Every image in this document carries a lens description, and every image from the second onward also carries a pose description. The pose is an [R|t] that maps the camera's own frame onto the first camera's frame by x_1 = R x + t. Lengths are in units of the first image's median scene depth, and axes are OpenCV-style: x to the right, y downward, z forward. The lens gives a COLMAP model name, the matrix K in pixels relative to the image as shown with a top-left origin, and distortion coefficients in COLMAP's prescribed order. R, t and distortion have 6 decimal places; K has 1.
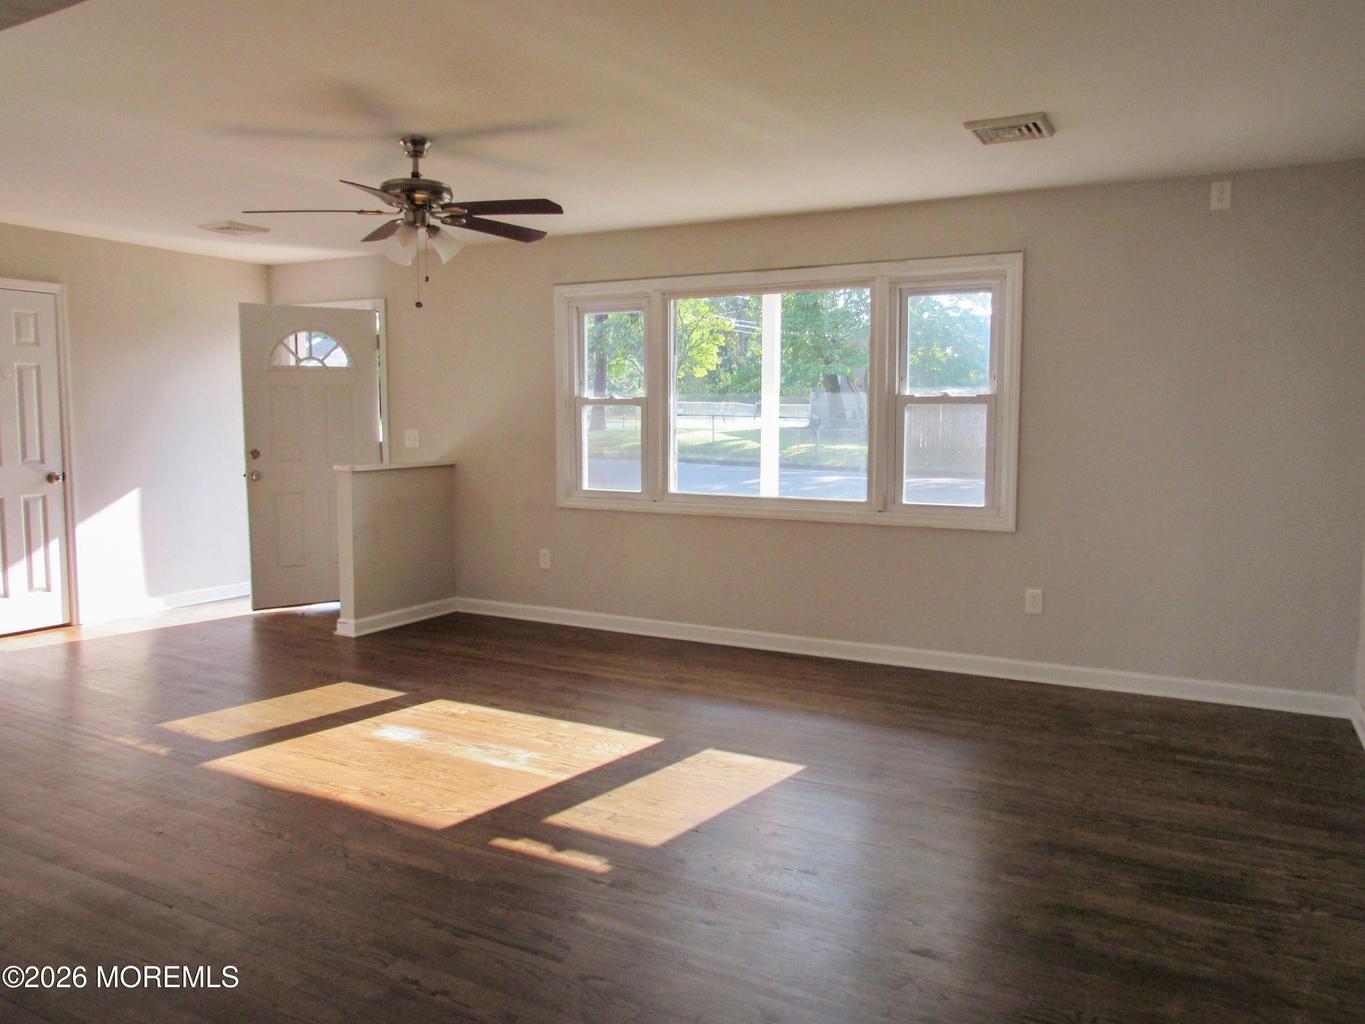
lens RADIAL K [[989.7, 0, 682.5], [0, 989.7, 512.0], [0, 0, 1]] dist [-0.025882, 0.010741]
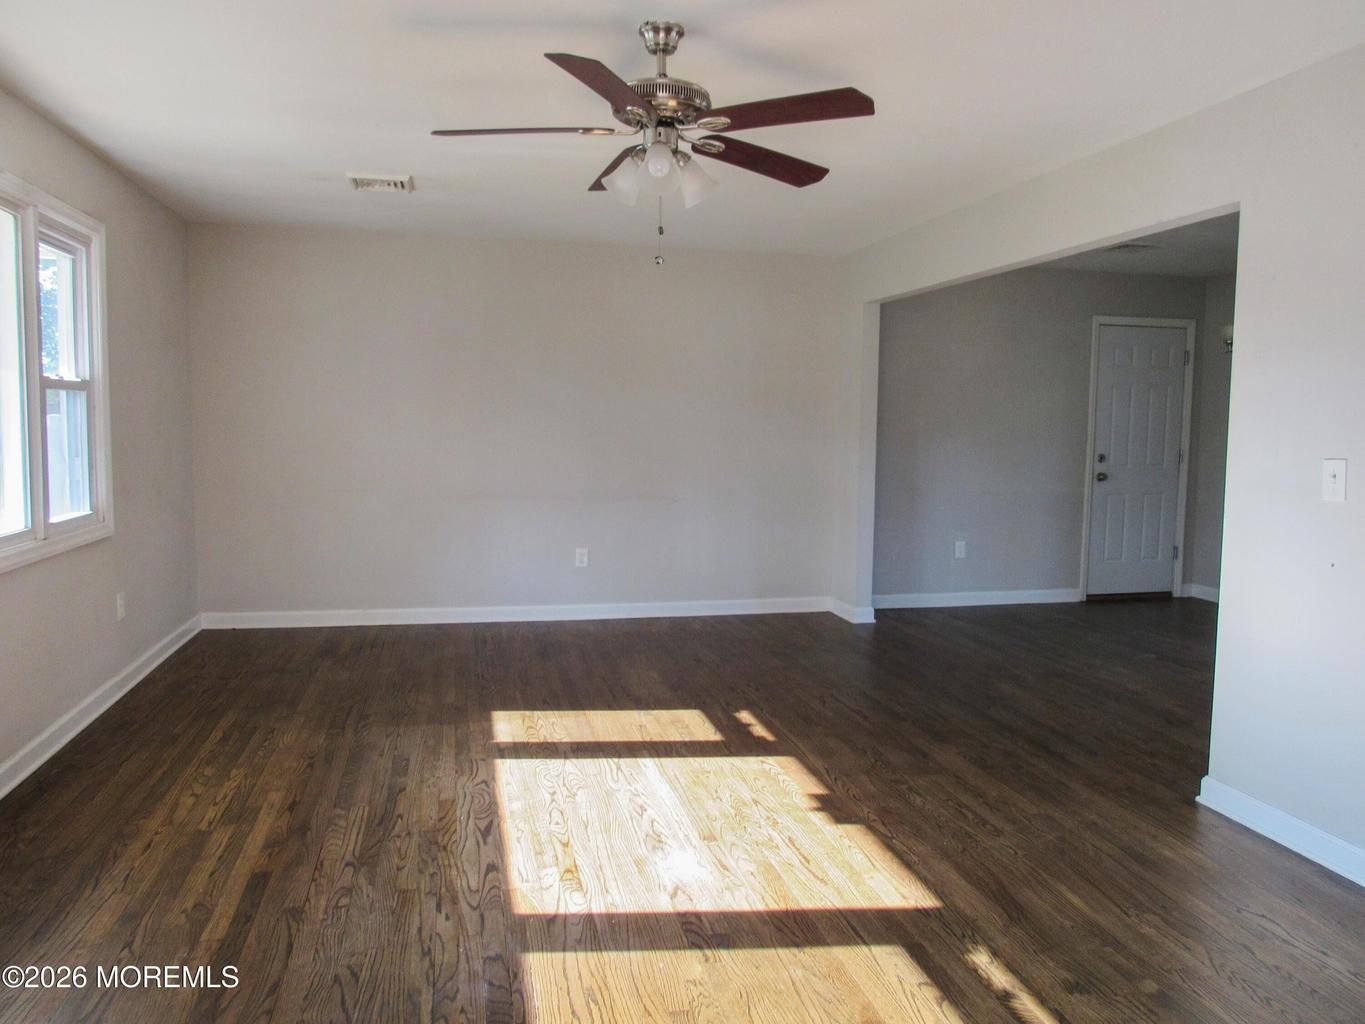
lens RADIAL K [[989.7, 0, 682.5], [0, 989.7, 512.0], [0, 0, 1]] dist [-0.025882, 0.010741]
pose [[-0.660773, -0.084110, 0.745858, -0.839965], [0.055993, 0.985409, 0.160729, -0.144175], [-0.748494, 0.147968, -0.646422, 1.496929]]
